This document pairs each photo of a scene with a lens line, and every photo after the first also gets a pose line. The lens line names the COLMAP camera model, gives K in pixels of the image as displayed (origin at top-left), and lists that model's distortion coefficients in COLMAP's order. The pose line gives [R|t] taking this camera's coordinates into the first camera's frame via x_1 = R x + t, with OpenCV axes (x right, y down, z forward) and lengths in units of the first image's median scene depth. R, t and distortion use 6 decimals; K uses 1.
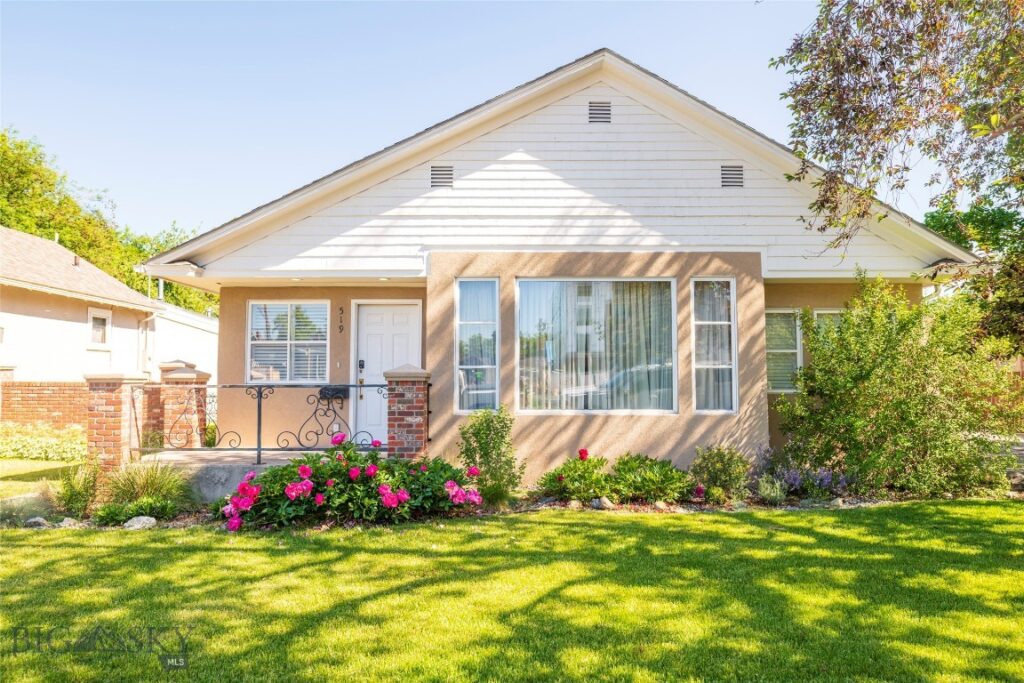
lens RADIAL K [[606.8, 0, 558.4], [0, 606.8, 345.7], [0, 0, 1]] dist [-0.024336, -0.000912]
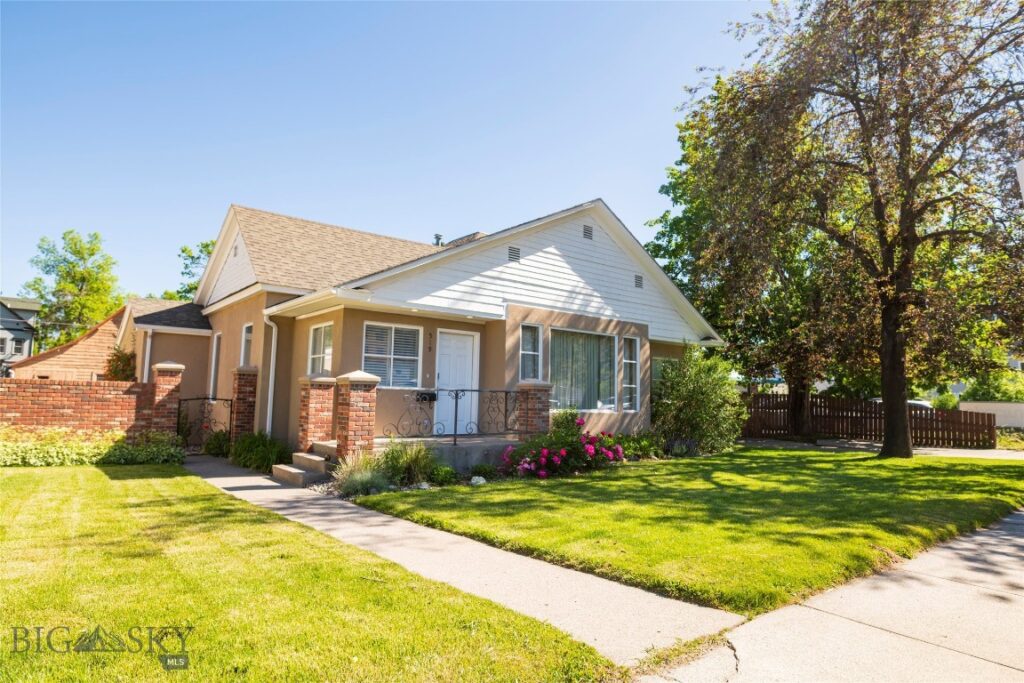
lens RADIAL K [[606.8, 0, 514.9], [0, 606.8, 345.1], [0, 0, 1]] dist [-0.024336, -0.000912]
pose [[0.775714, 0.074549, 0.626666, -1.129200], [-0.055985, 0.997212, -0.049329, 0.020515], [-0.628596, 0.003181, 0.777725, -0.179576]]
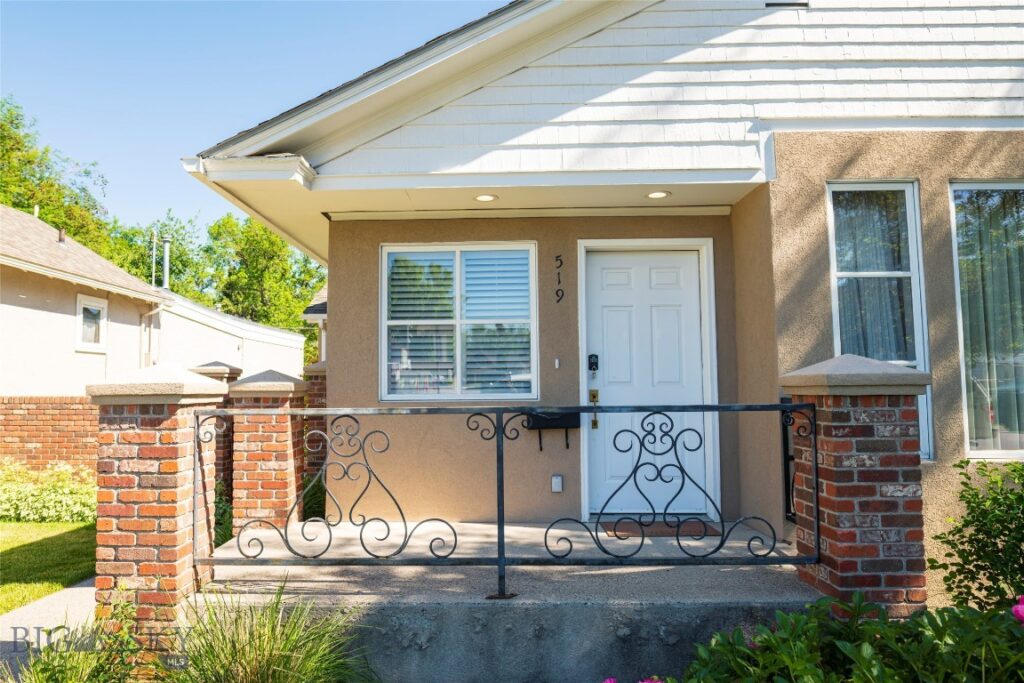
lens RADIAL K [[606.8, 0, 511.0], [0, 606.8, 348.5], [0, 0, 1]] dist [-0.024336, -0.000912]
pose [[0.999457, -0.007799, -0.032010, -0.410552], [0.007548, 0.999940, -0.007931, 0.023842], [0.032070, 0.007685, 0.999456, 0.500217]]
